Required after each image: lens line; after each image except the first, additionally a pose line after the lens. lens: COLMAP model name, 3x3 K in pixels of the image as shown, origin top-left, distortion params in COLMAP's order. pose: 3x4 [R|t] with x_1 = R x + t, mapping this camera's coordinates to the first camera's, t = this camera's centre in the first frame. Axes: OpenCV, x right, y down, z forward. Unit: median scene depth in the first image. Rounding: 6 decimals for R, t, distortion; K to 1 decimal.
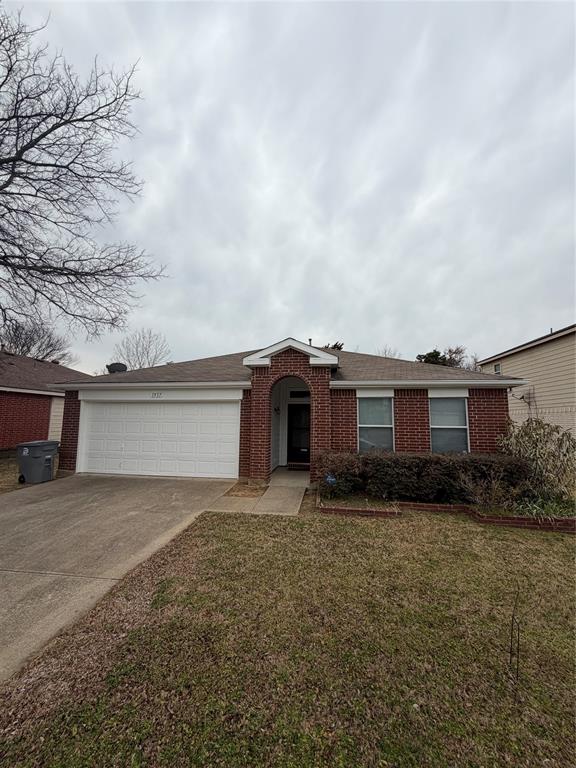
lens RADIAL K [[307.7, 0, 286.8], [0, 307.7, 382.8], [0, 0, 1]] dist [0.001008, 0.000010]
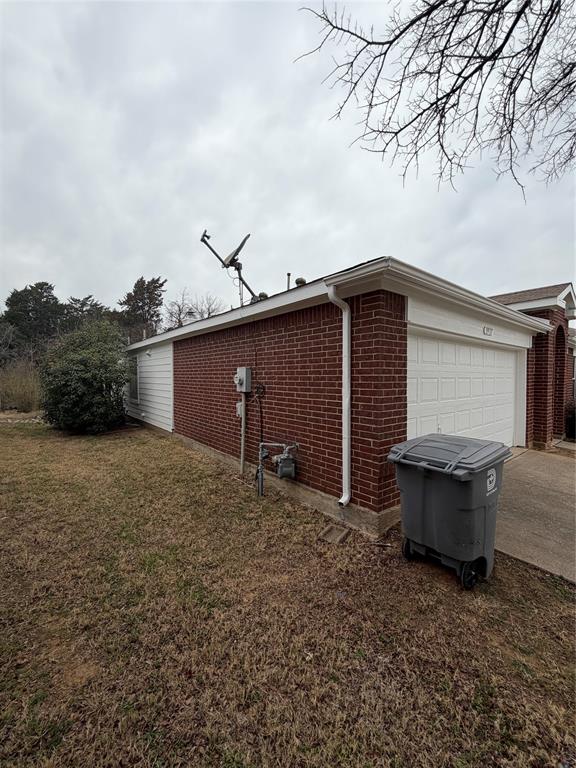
lens RADIAL K [[307.7, 0, 286.8], [0, 307.7, 382.8], [0, 0, 1]] dist [0.001008, 0.000010]
pose [[0.679565, -0.021658, 0.733295, -0.125735], [-0.101690, 0.987134, 0.123394, 0.011882], [-0.726533, -0.158423, 0.668620, 0.097103]]
